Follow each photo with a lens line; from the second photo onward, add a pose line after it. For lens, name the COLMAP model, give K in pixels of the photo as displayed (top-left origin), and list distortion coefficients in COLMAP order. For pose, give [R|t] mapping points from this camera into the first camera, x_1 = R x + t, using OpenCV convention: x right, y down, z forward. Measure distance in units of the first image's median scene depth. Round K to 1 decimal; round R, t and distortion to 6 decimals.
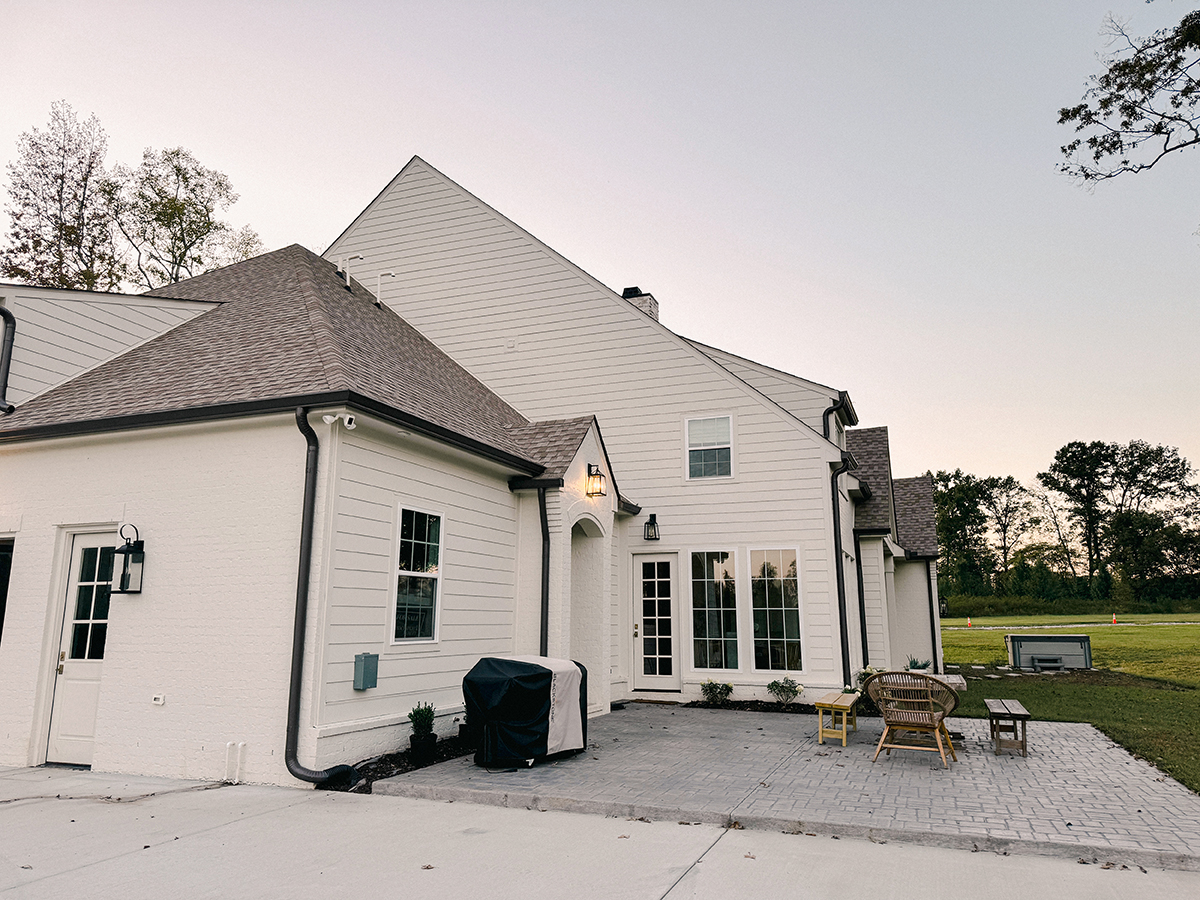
lens RADIAL K [[846.4, 0, 600.0], [0, 846.4, 450.0], [0, 0, 1]] dist [0.039961, -0.035636]
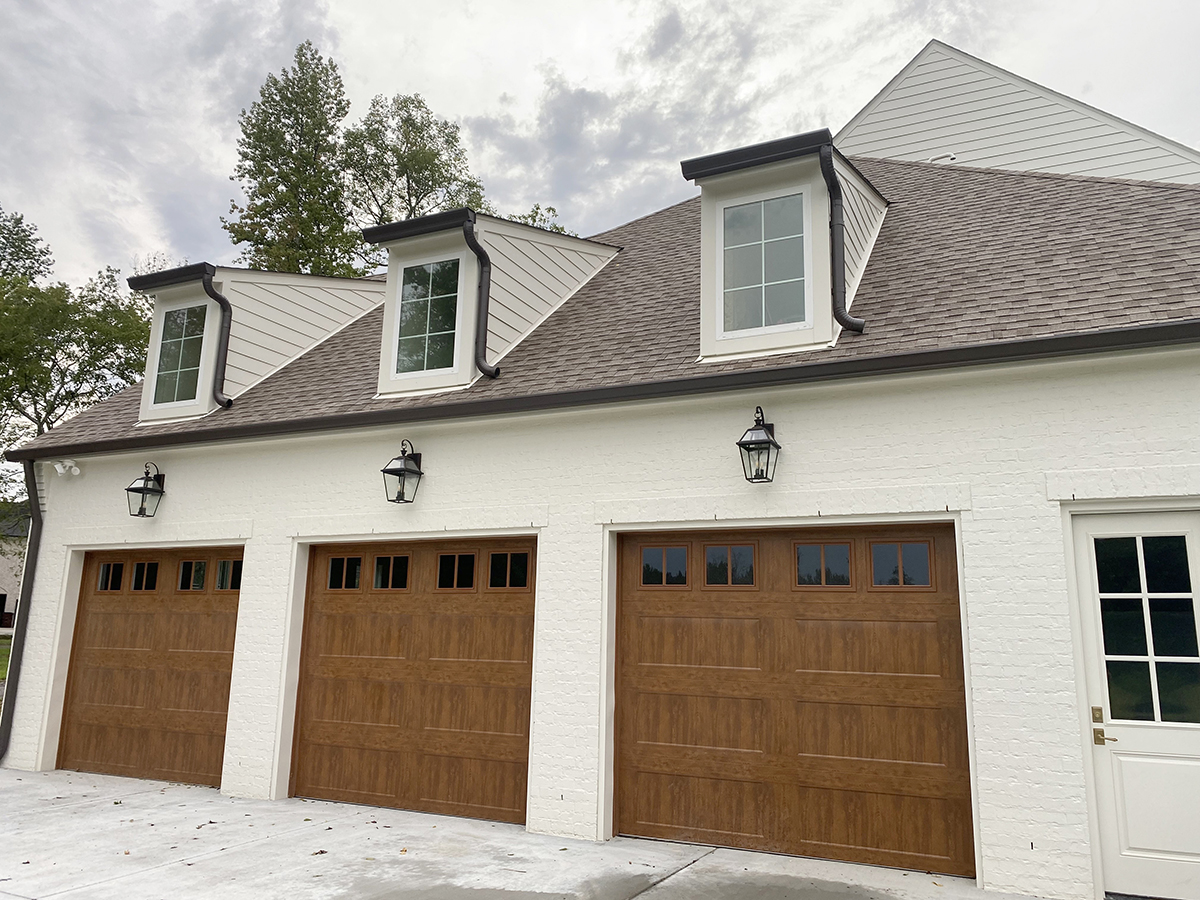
lens RADIAL K [[917.1, 0, 600.0], [0, 917.1, 450.0], [0, 0, 1]] dist [-0.005339, 0.000138]
pose [[0.995538, -0.014883, -0.093185, -0.898576], [0.014352, 0.999877, -0.006370, 0.050316], [0.093268, 0.005004, 0.995628, 0.309018]]
